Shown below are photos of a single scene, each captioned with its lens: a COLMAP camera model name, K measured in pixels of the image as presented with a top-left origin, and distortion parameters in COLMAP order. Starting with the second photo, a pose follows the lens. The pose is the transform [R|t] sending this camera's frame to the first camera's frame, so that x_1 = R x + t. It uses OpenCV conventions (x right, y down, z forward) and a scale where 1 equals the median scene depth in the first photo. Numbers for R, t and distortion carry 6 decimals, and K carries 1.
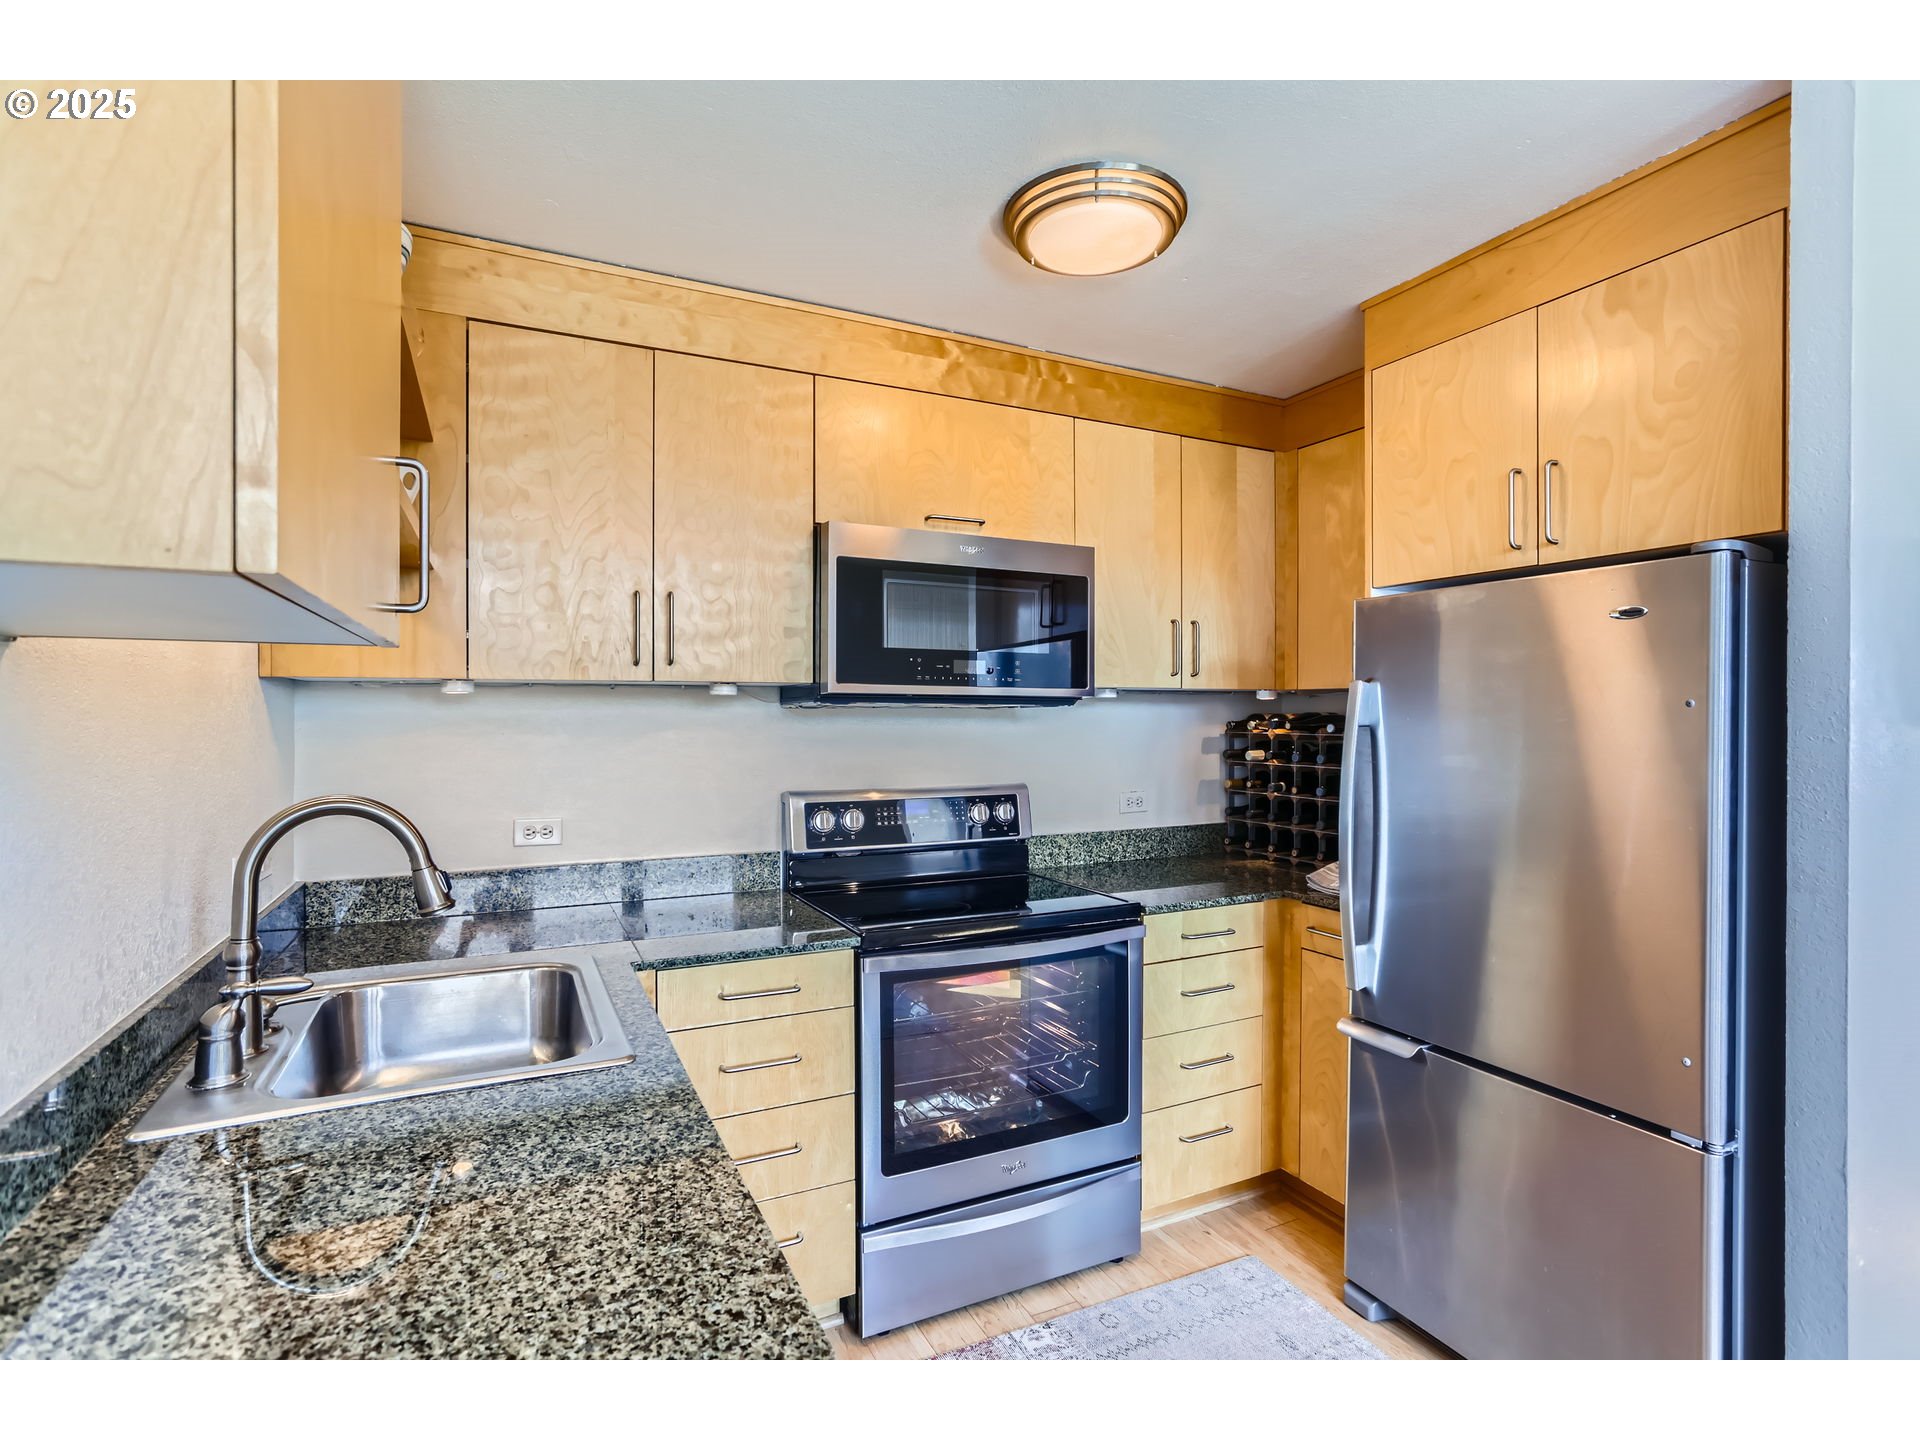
lens RADIAL K [[925.5, 0, 969.0], [0, 925.5, 719.5], [0, 0, 1]] dist [-0.032448, 0.018660]
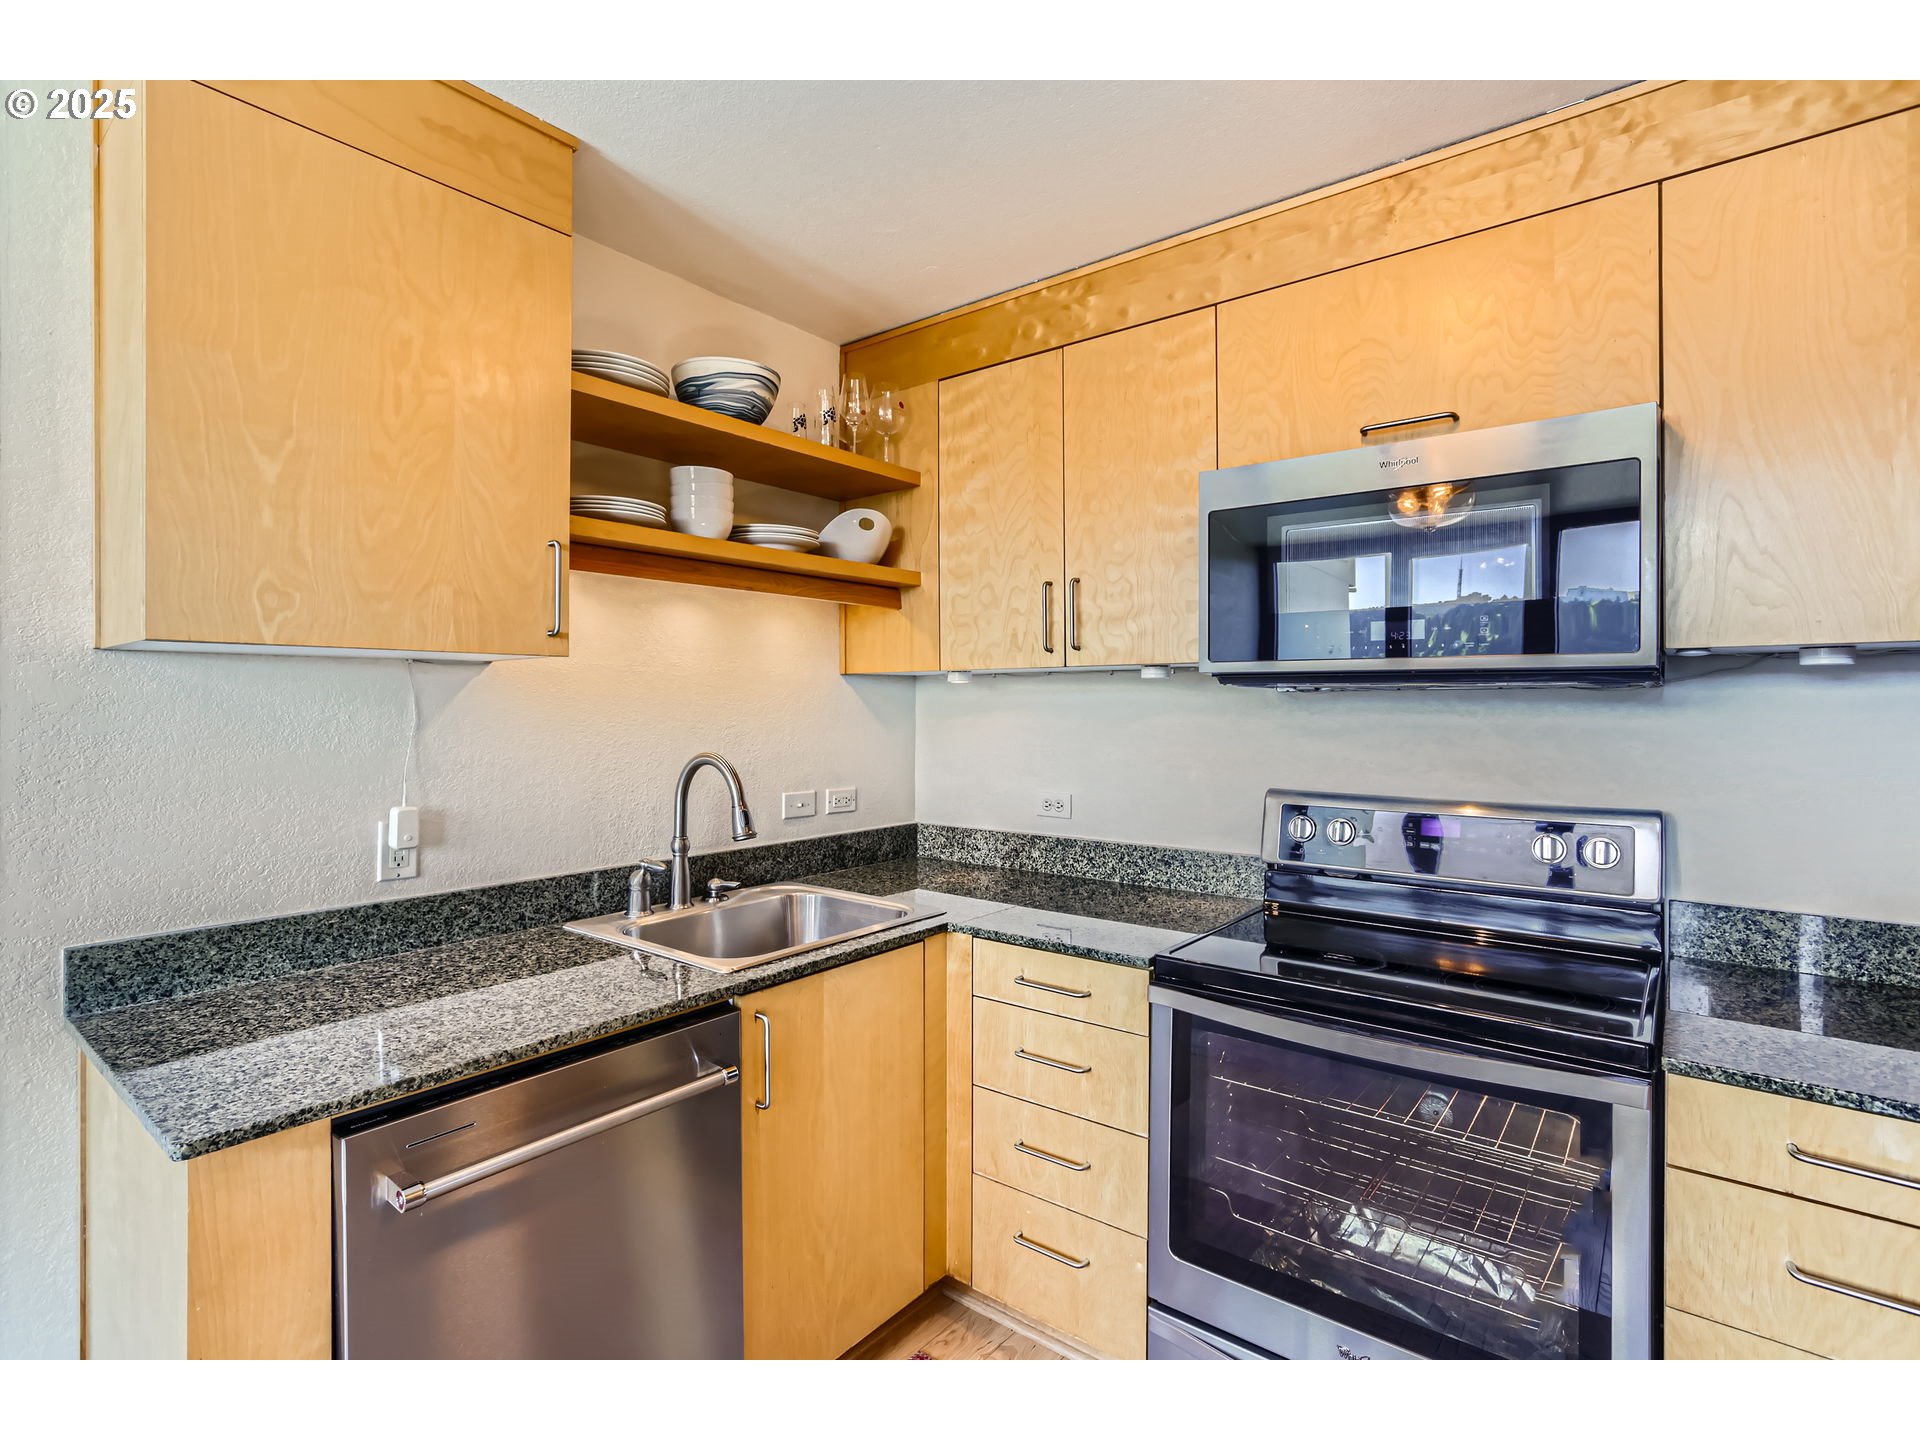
lens RADIAL K [[925.5, 0, 951.3], [0, 925.5, 706.3], [0, 0, 1]] dist [-0.032448, 0.018660]
pose [[0.426056, 0.003123, -0.904691, 0.471433], [-0.006023, 0.999982, 0.000616, 0.002549], [0.904677, 0.005187, 0.426067, 0.384441]]
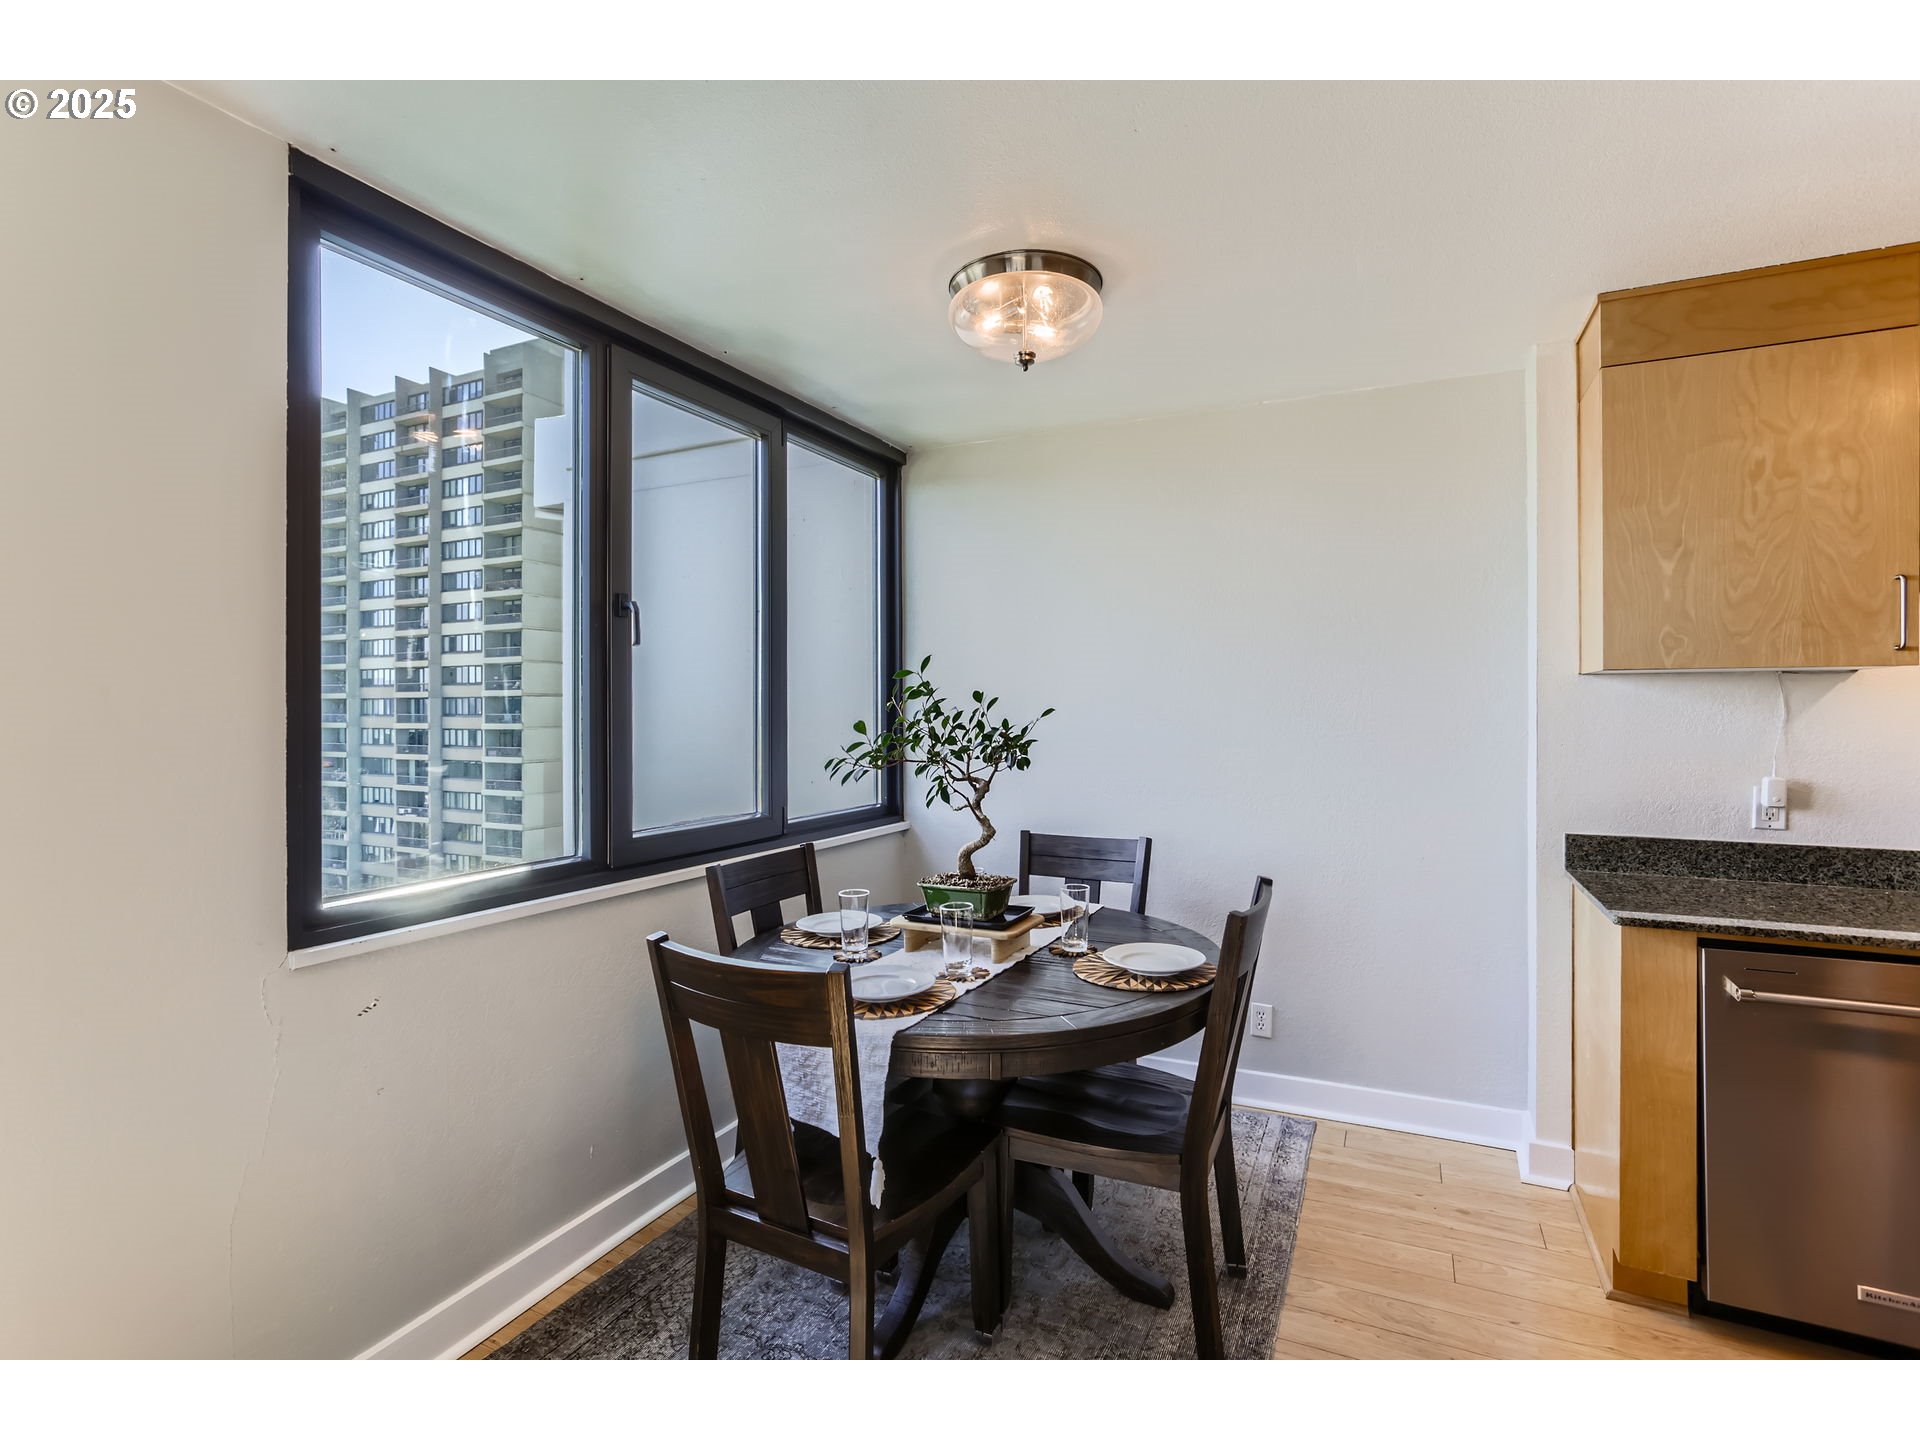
lens RADIAL K [[925.5, 0, 964.7], [0, 925.5, 702.4], [0, 0, 1]] dist [-0.032448, 0.018660]
pose [[-0.780152, -0.000199, -0.625590, 0.945840], [-0.001892, 0.999996, 0.002042, 0.002201], [0.625588, 0.002776, -0.780149, 0.525571]]
